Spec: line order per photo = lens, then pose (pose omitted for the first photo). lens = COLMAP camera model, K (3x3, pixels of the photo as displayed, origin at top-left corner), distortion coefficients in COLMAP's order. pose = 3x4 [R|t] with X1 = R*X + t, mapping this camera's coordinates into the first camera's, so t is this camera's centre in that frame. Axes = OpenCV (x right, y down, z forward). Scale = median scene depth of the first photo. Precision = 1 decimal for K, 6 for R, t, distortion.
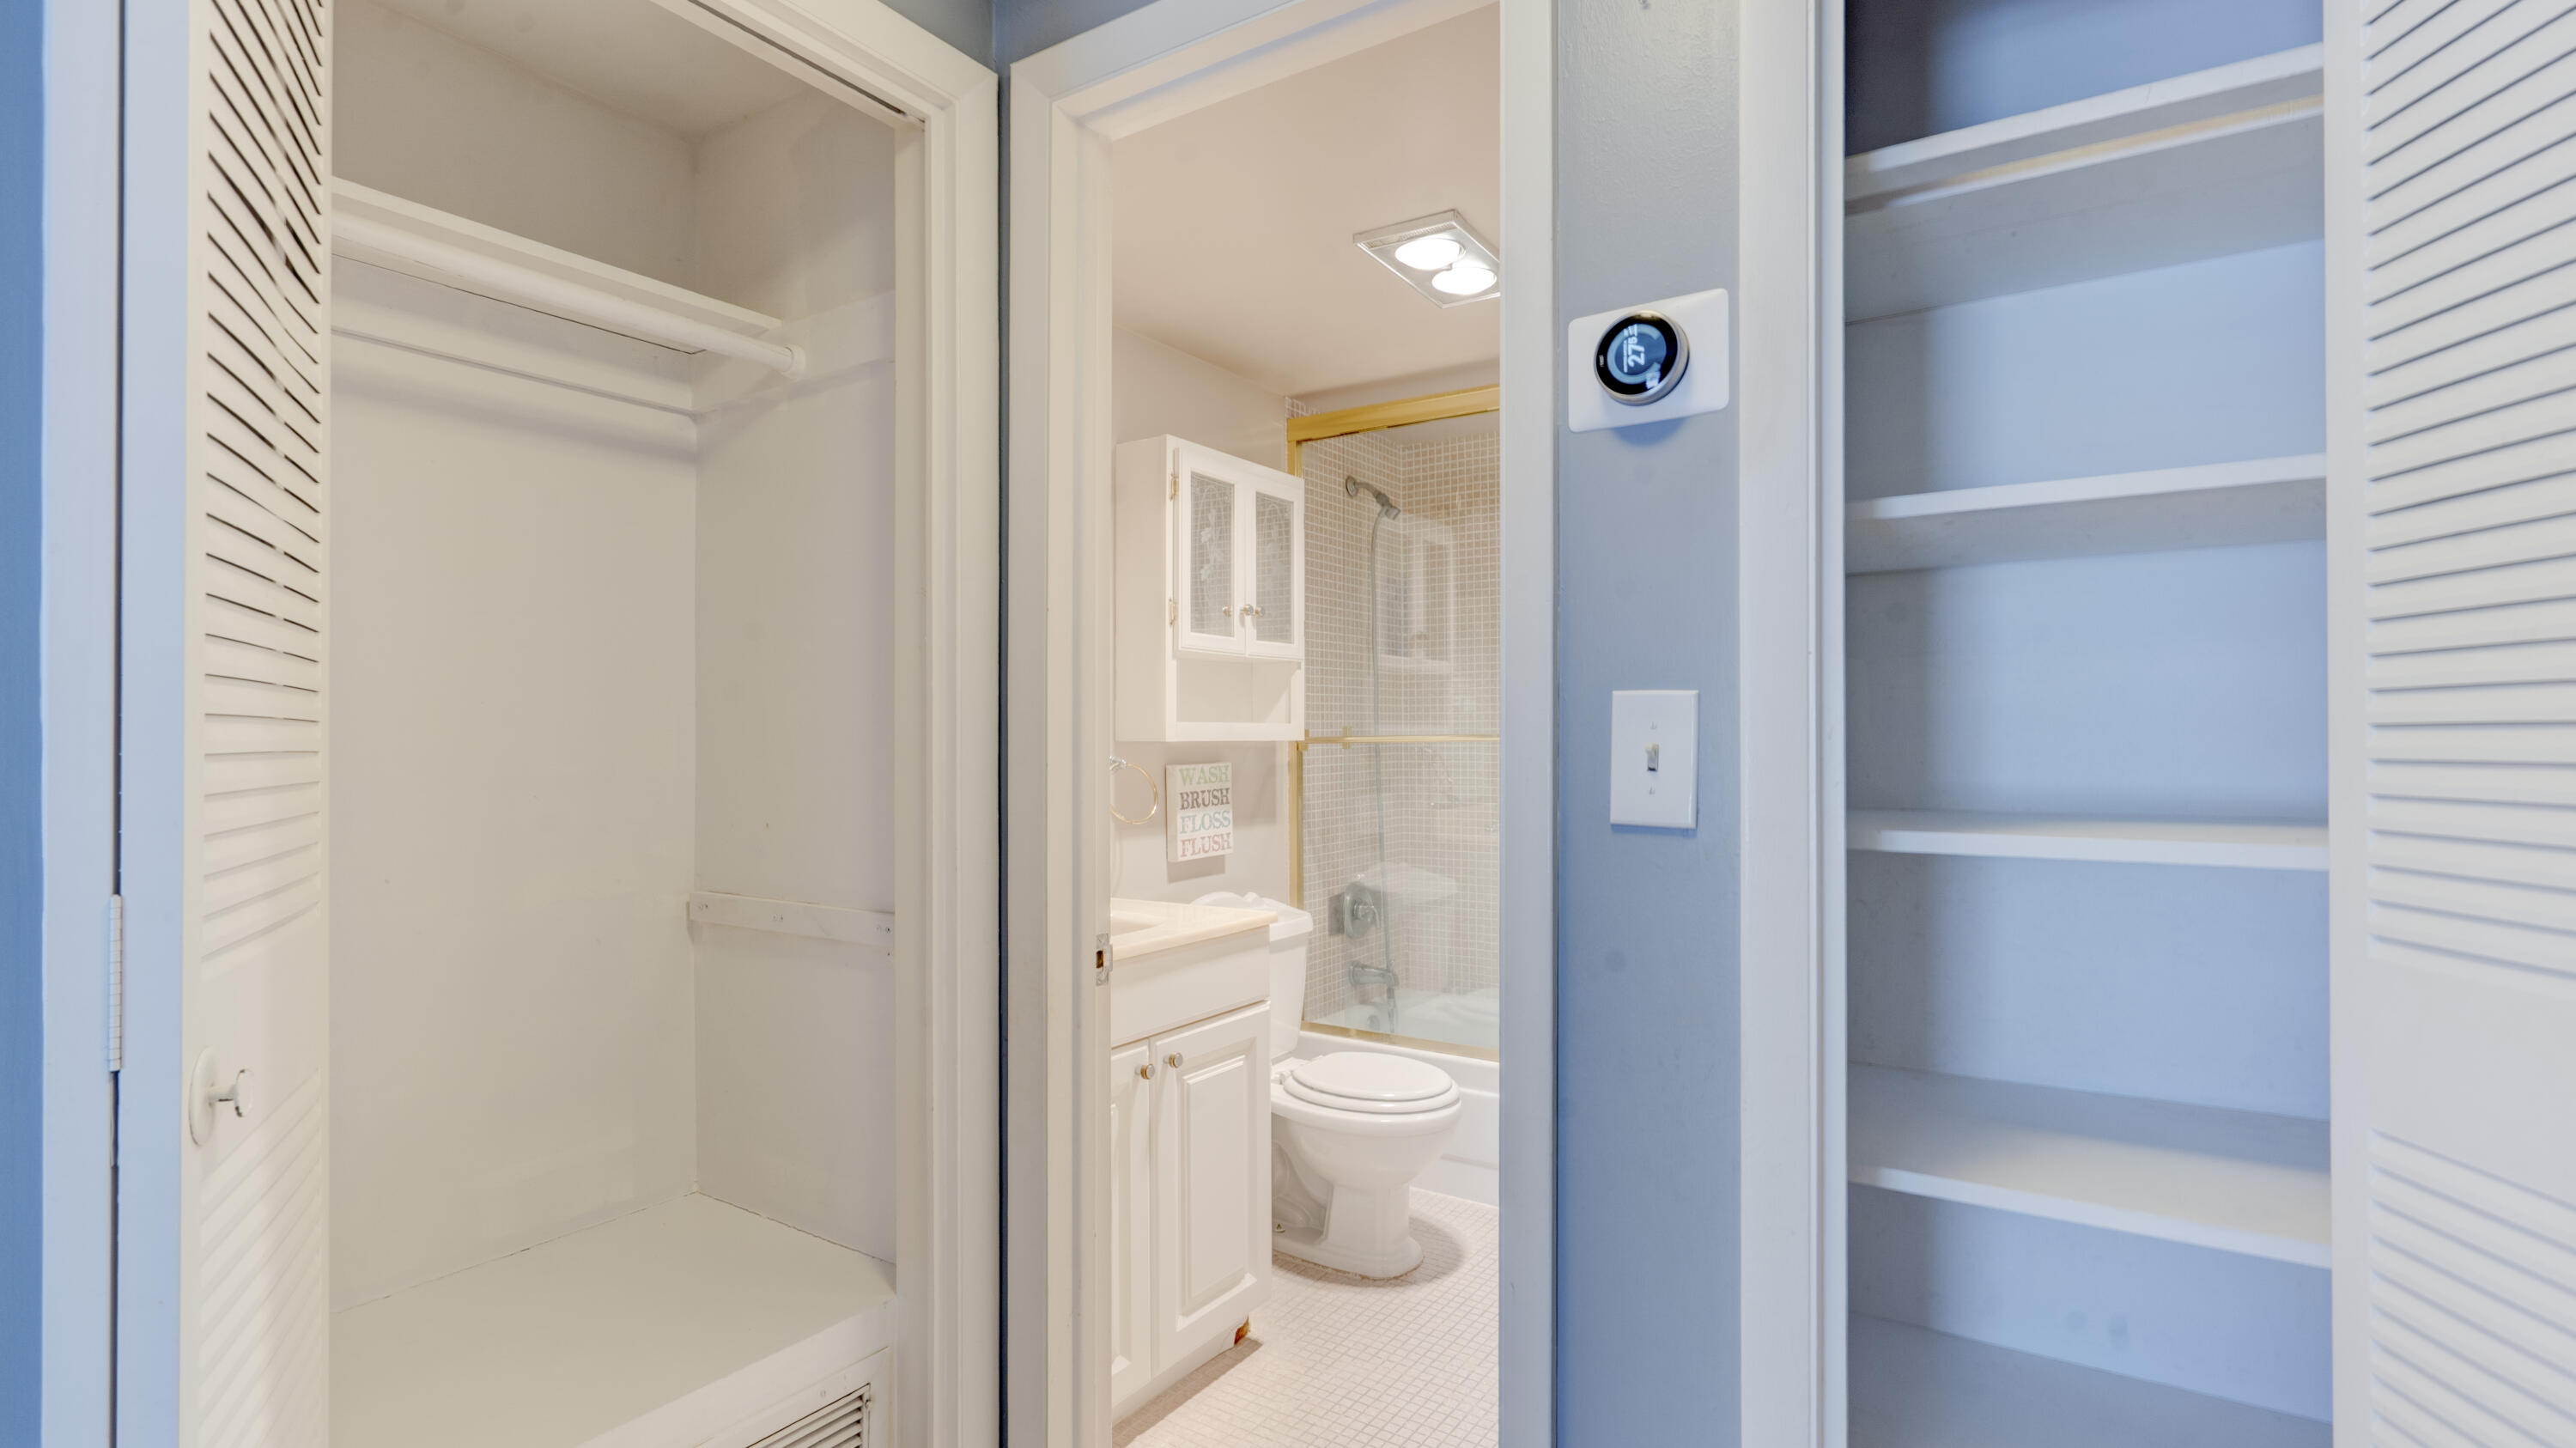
lens RADIAL K [[1198.5, 0, 1305.5], [0, 1198.5, 727.9], [0, 0, 1]] dist [-0.013054, 0.004871]
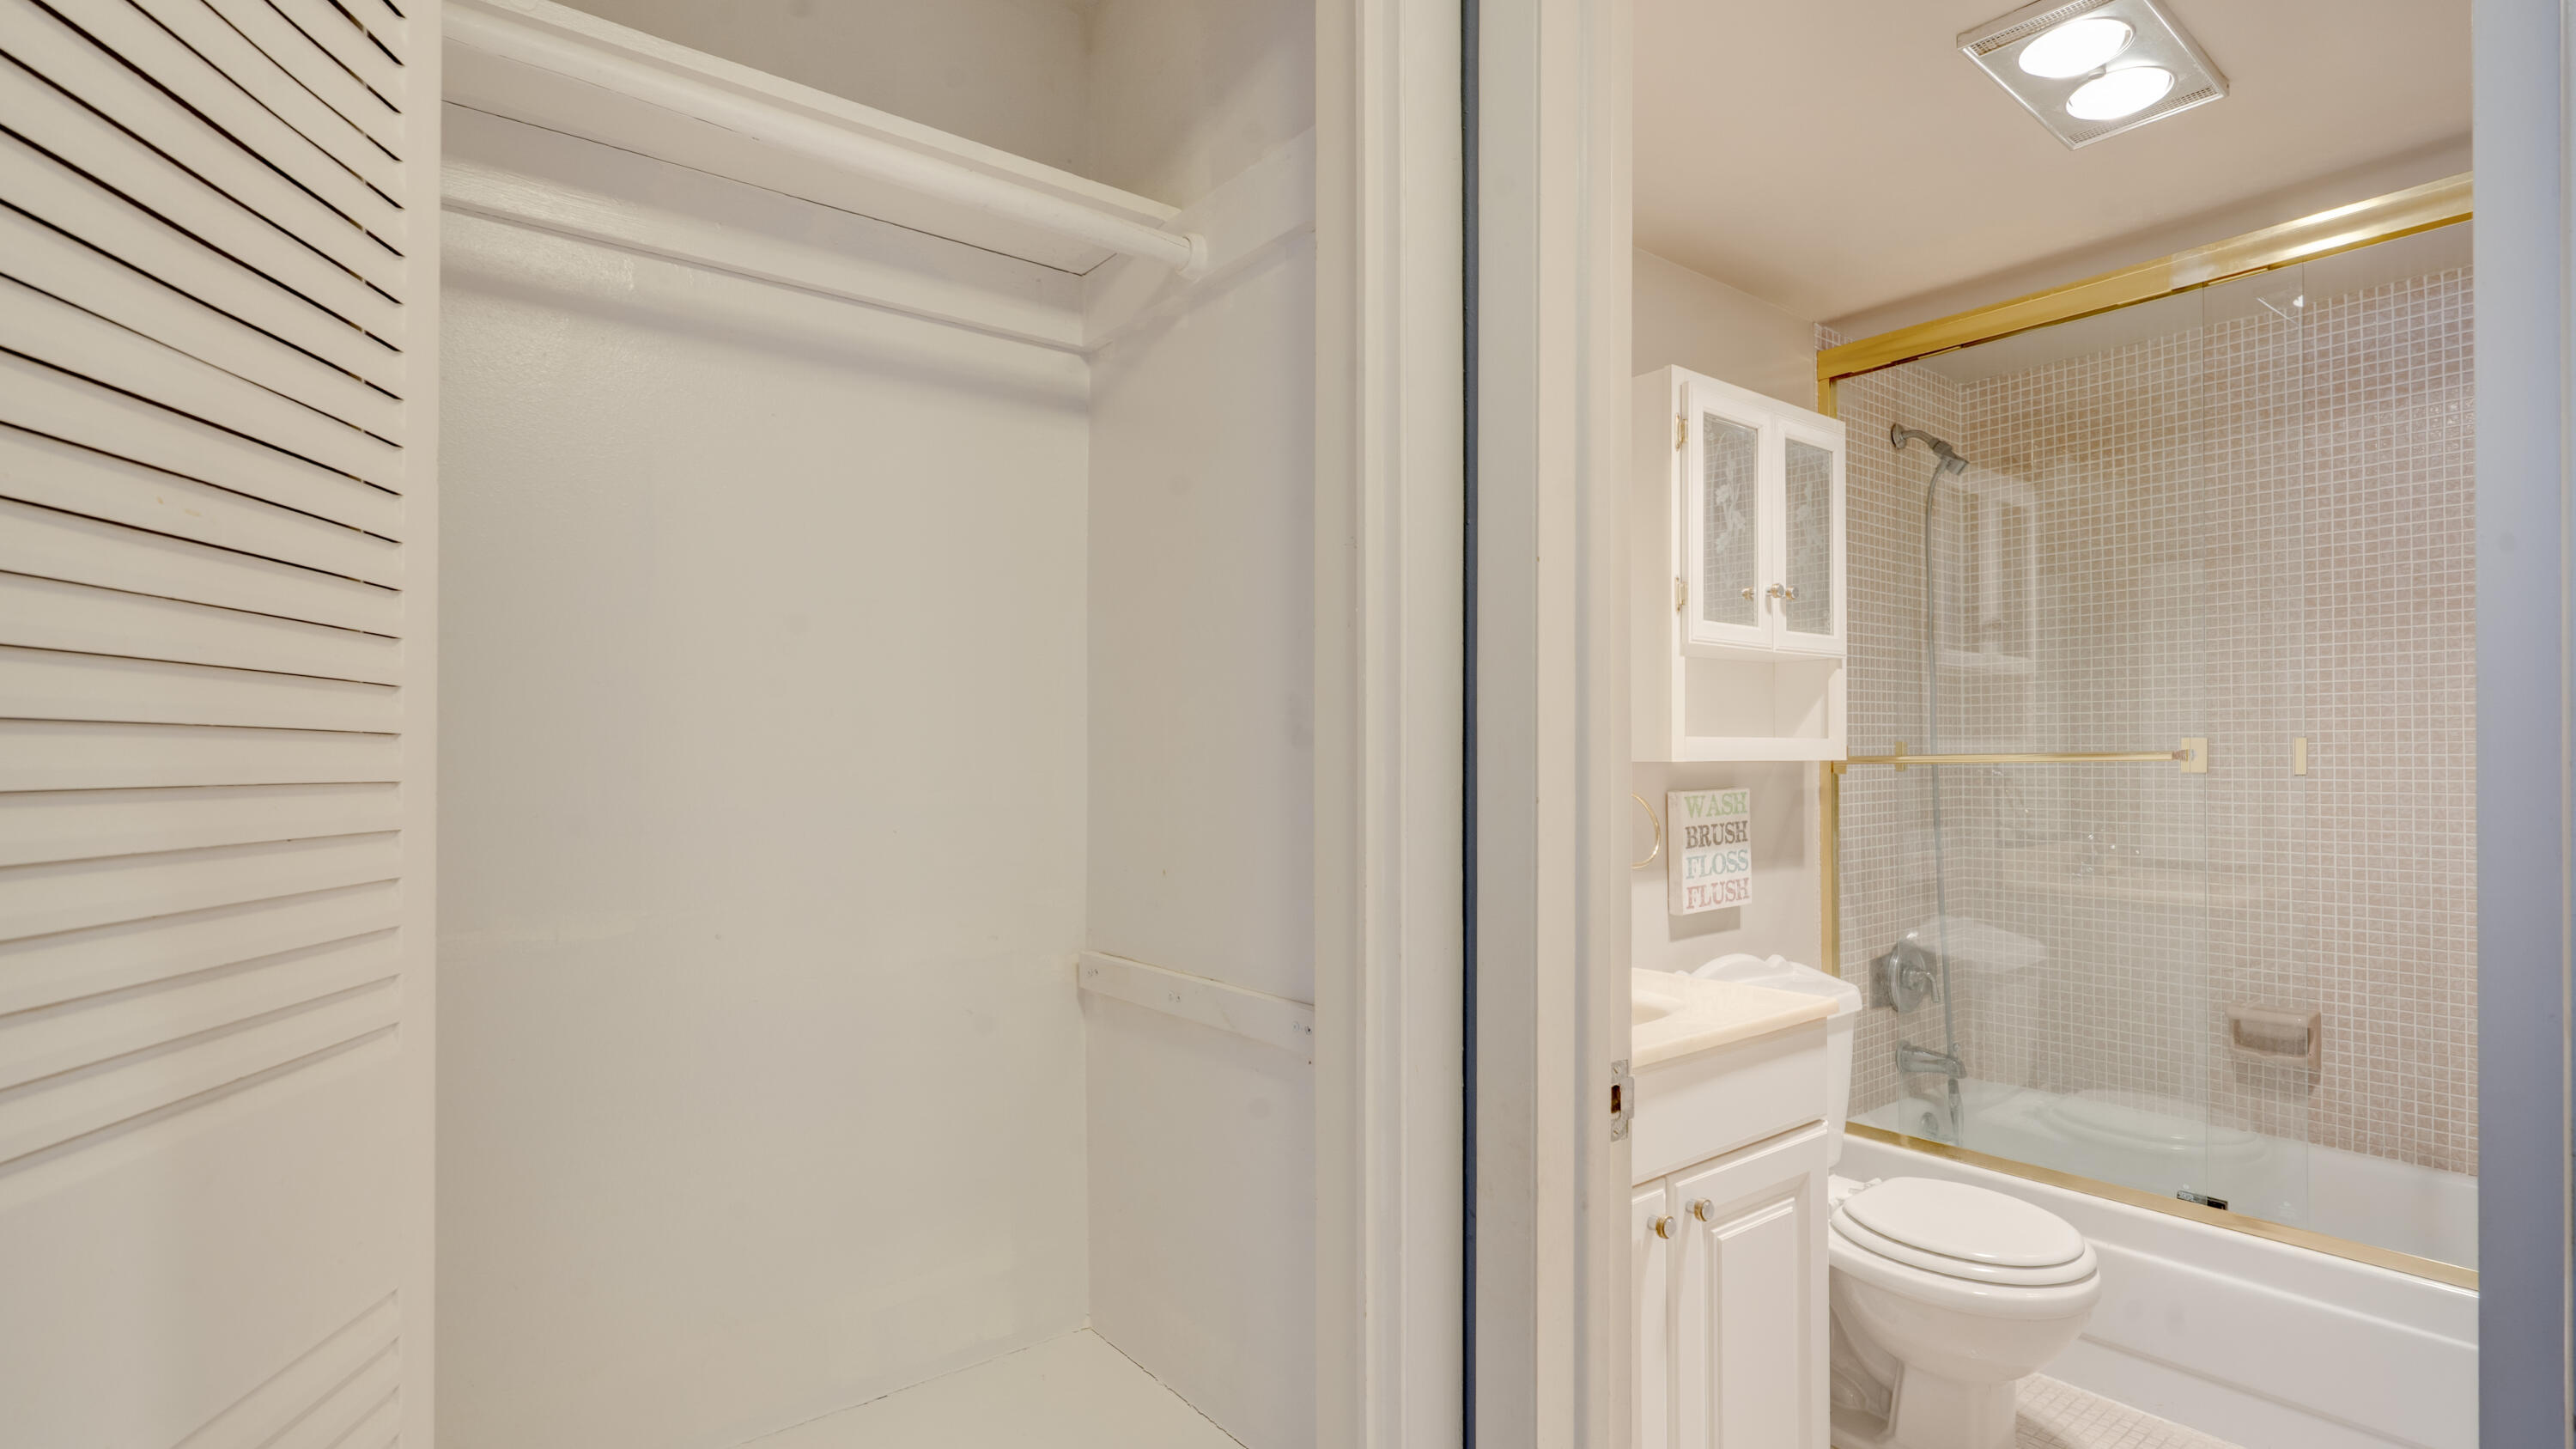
lens RADIAL K [[1198.5, 0, 1305.5], [0, 1198.5, 728.4], [0, 0, 1]] dist [-0.013054, 0.004871]
pose [[0.929371, -0.004823, -0.369116, -0.043354], [0.000142, 0.999919, -0.012707, -0.000563], [0.369147, 0.011758, 0.929296, 0.165540]]
